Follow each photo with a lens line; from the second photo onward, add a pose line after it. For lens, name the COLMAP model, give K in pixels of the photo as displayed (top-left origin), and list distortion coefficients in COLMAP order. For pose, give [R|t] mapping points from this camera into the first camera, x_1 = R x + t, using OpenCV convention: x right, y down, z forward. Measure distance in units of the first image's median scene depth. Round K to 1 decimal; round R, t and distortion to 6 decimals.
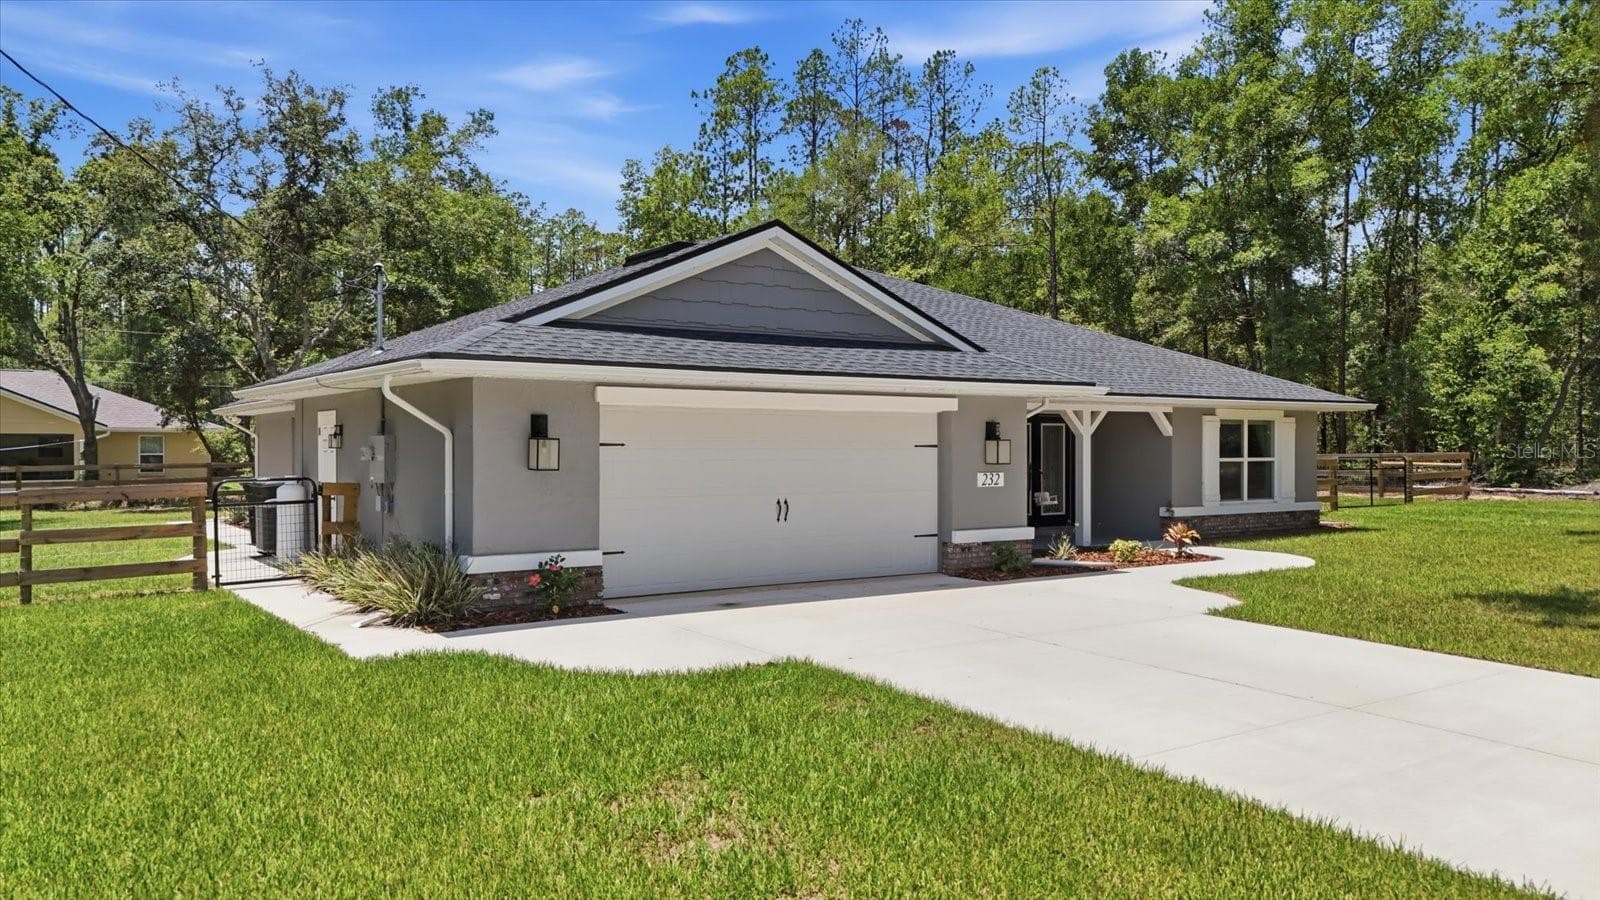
lens RADIAL K [[1177.4, 0, 800.0], [0, 1177.4, 450.0], [0, 0, 1]] dist [0.047532, -0.038572]
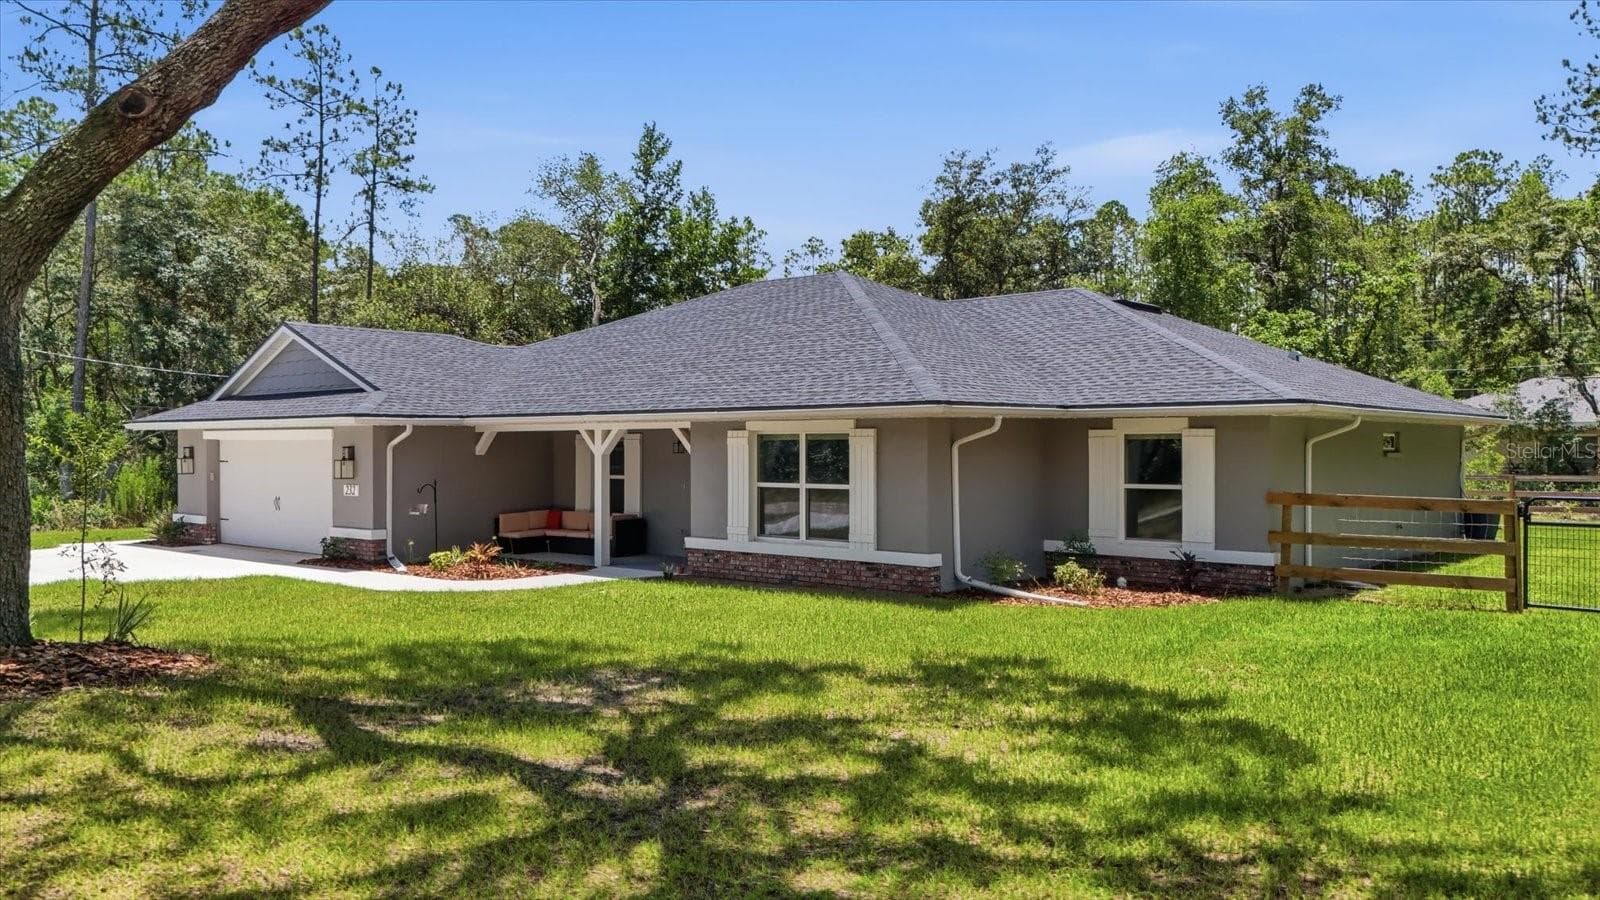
lens RADIAL K [[1177.4, 0, 800.0], [0, 1177.4, 450.0], [0, 0, 1]] dist [0.047532, -0.038572]
pose [[0.271150, 0.002305, -0.962534, 1.173895], [-0.002413, 0.999996, 0.001715, -0.017389], [0.962534, 0.001858, 0.271154, 0.844026]]
